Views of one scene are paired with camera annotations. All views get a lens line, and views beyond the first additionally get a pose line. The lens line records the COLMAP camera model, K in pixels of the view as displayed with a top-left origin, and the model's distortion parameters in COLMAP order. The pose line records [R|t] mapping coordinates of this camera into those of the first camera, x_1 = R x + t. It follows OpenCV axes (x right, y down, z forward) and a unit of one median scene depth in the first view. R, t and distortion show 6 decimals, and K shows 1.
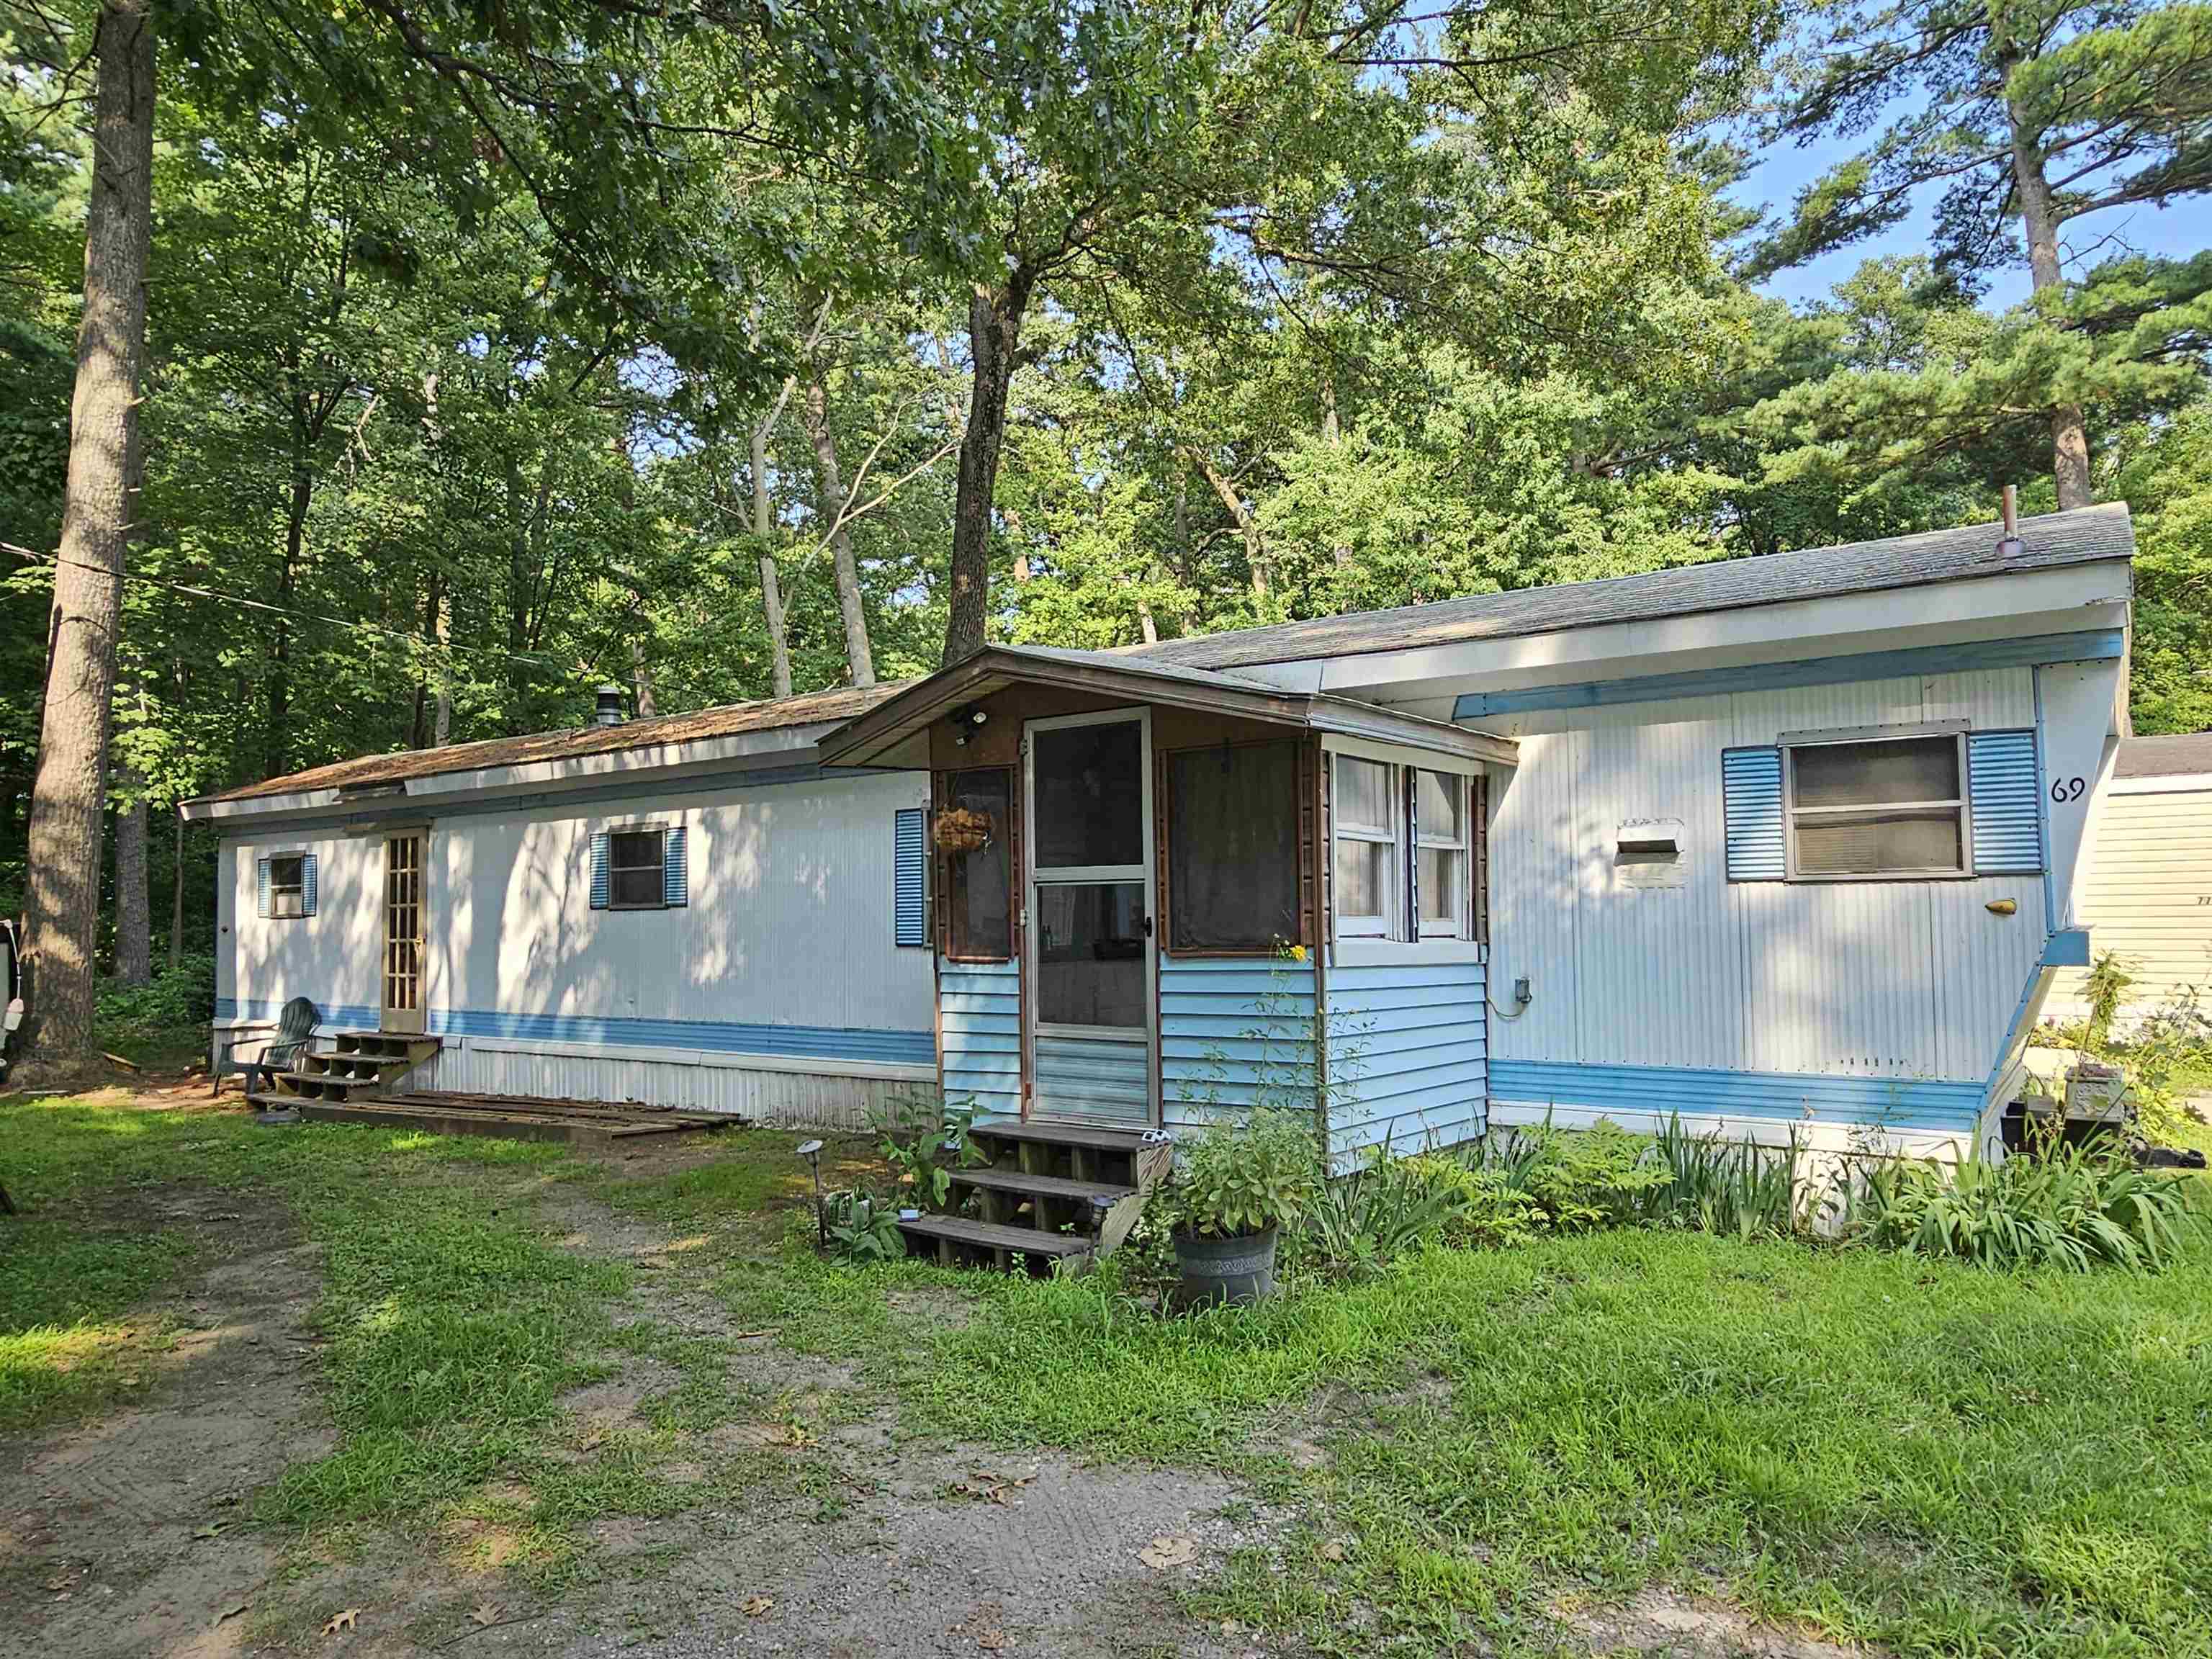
lens RADIAL K [[1460.9, 0, 1106.0], [0, 1460.9, 829.5], [0, 0, 1]] dist [-0.009637, 0.002799]
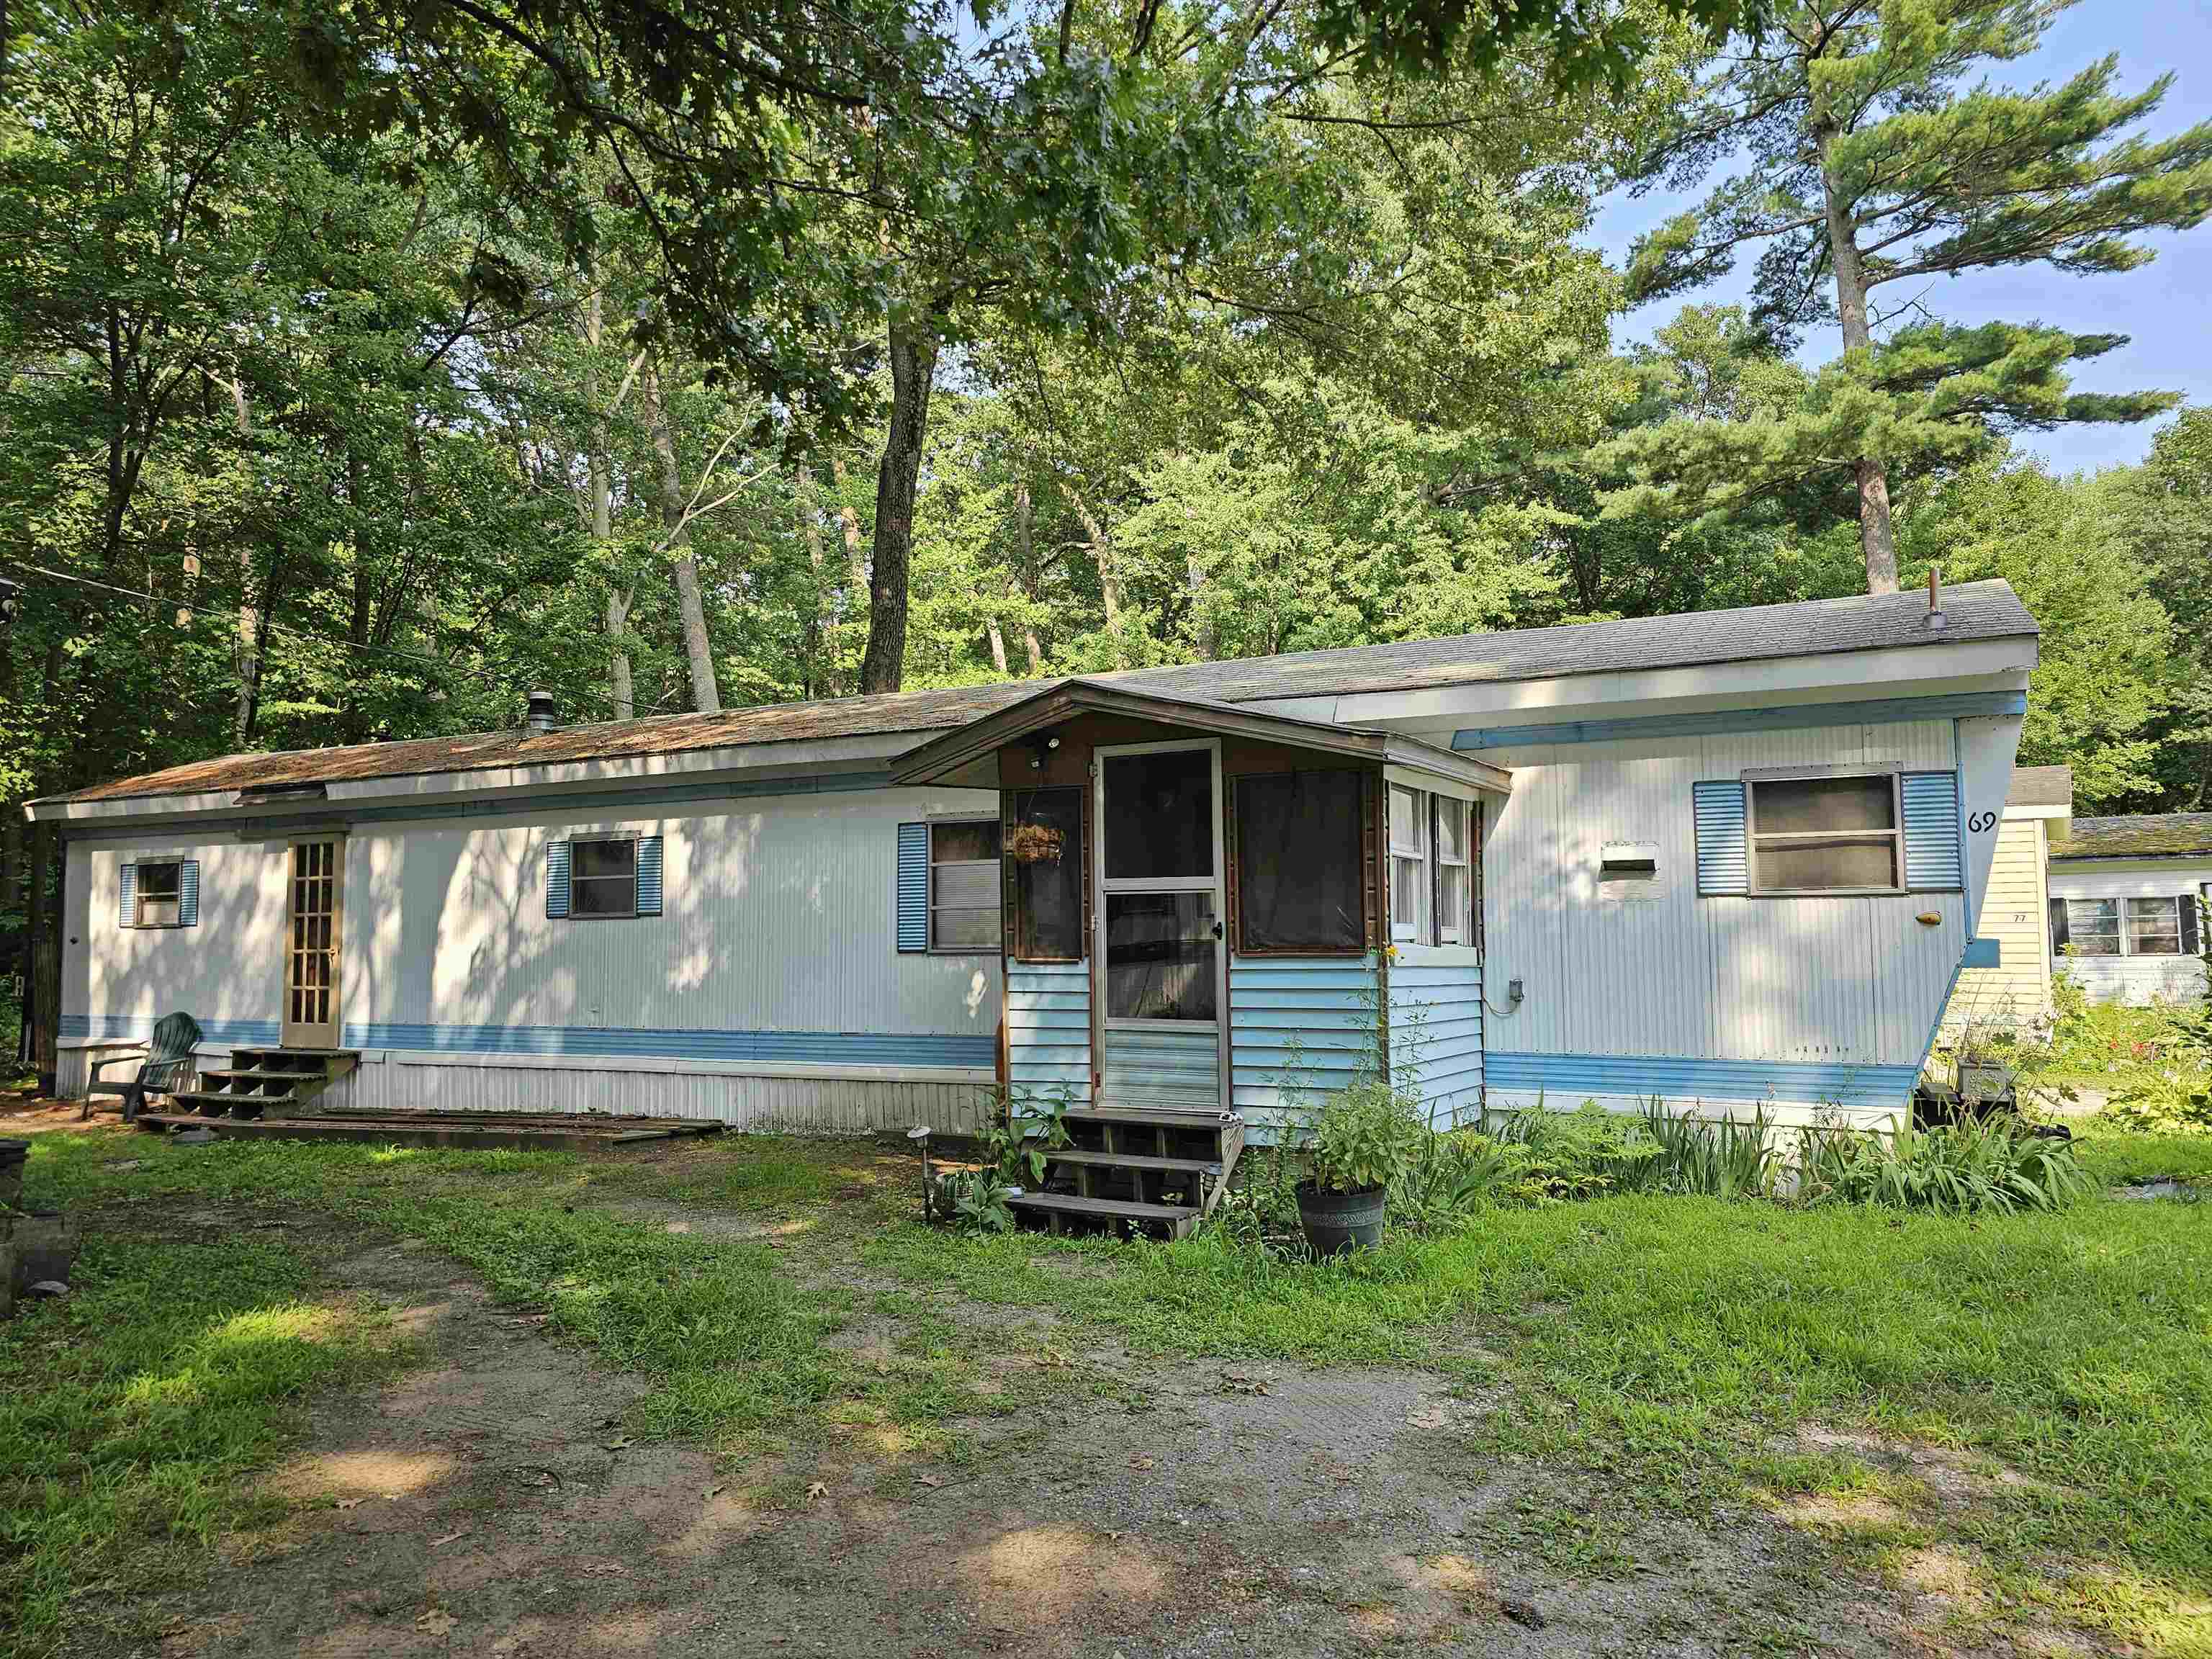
lens RADIAL K [[1503.6, 0, 1124.2], [0, 1503.6, 818.0], [0, 0, 1]] dist [0.091009, -0.121919]
pose [[0.989376, 0.014291, 0.144673, -0.122309], [-0.011892, 0.999777, -0.017435, 0.000032], [-0.144890, 0.015529, 0.989326, -0.082196]]
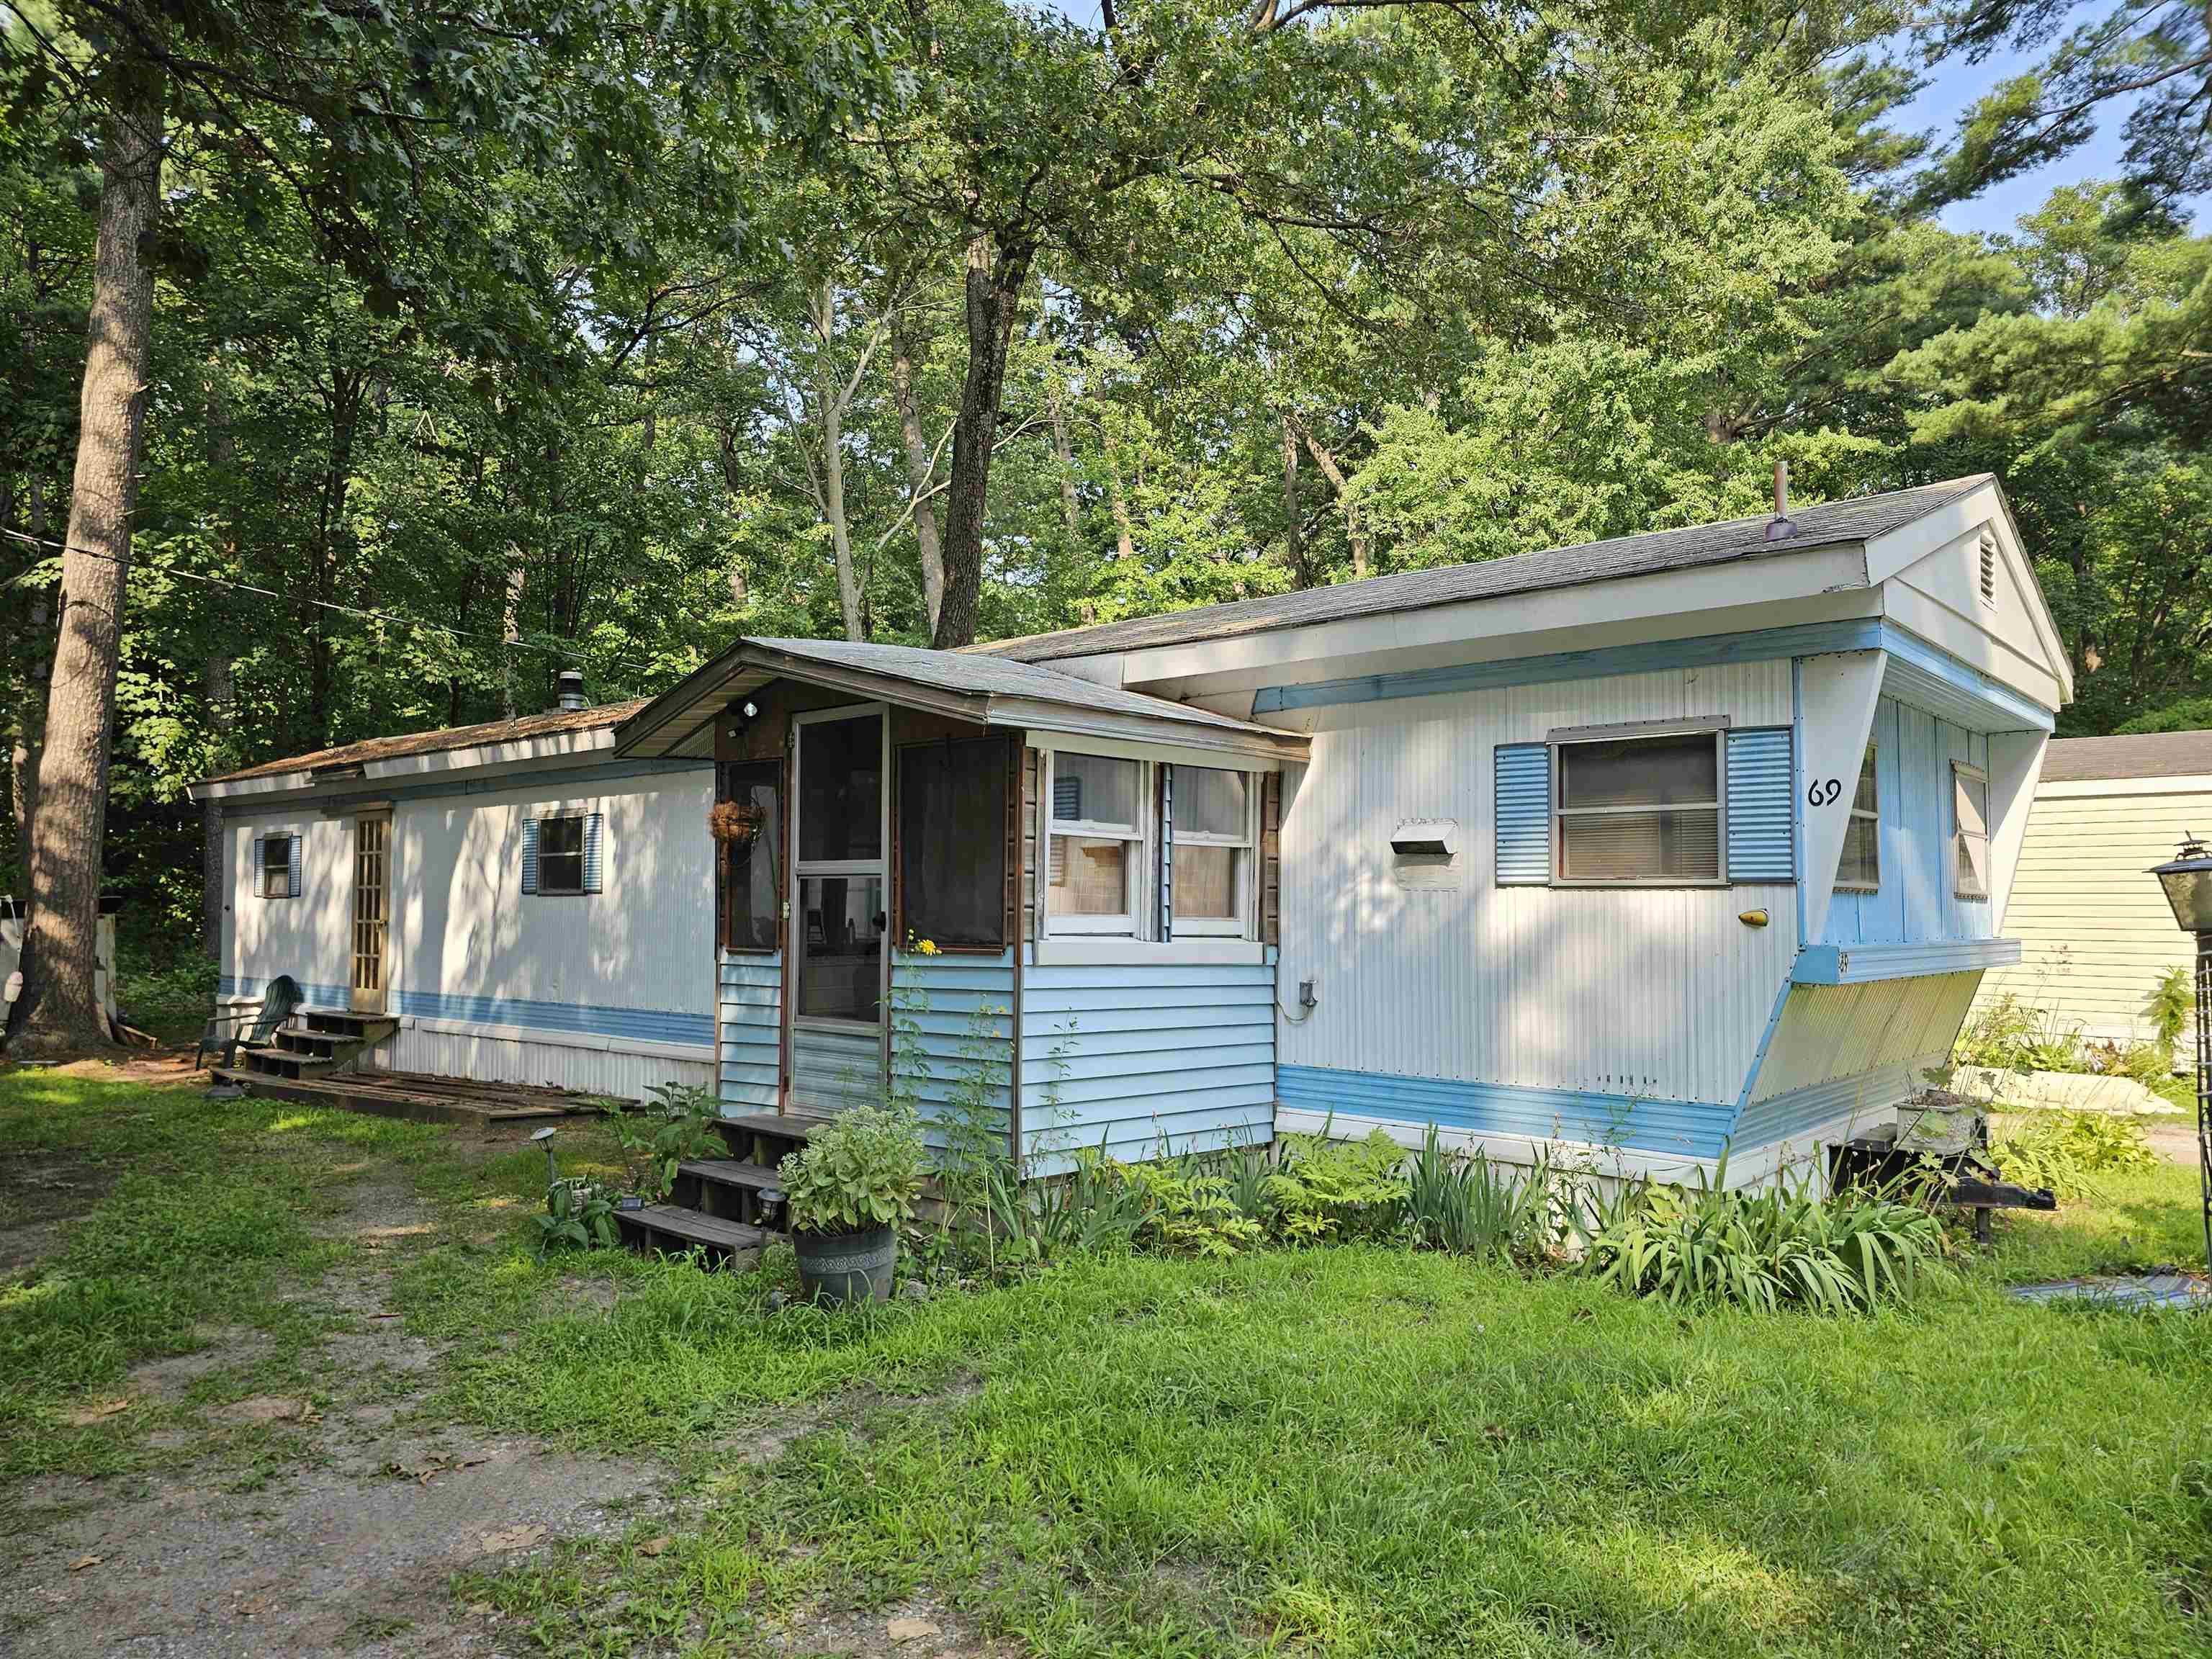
lens RADIAL K [[1510.8, 0, 1104.7], [0, 1510.8, 847.0], [0, 0, 1]] dist [0.057197, -0.050471]
pose [[0.994724, 0.012740, -0.101795, 0.162989], [-0.010696, 0.999731, 0.020600, -0.004163], [0.102030, -0.019402, 0.994592, -0.004997]]
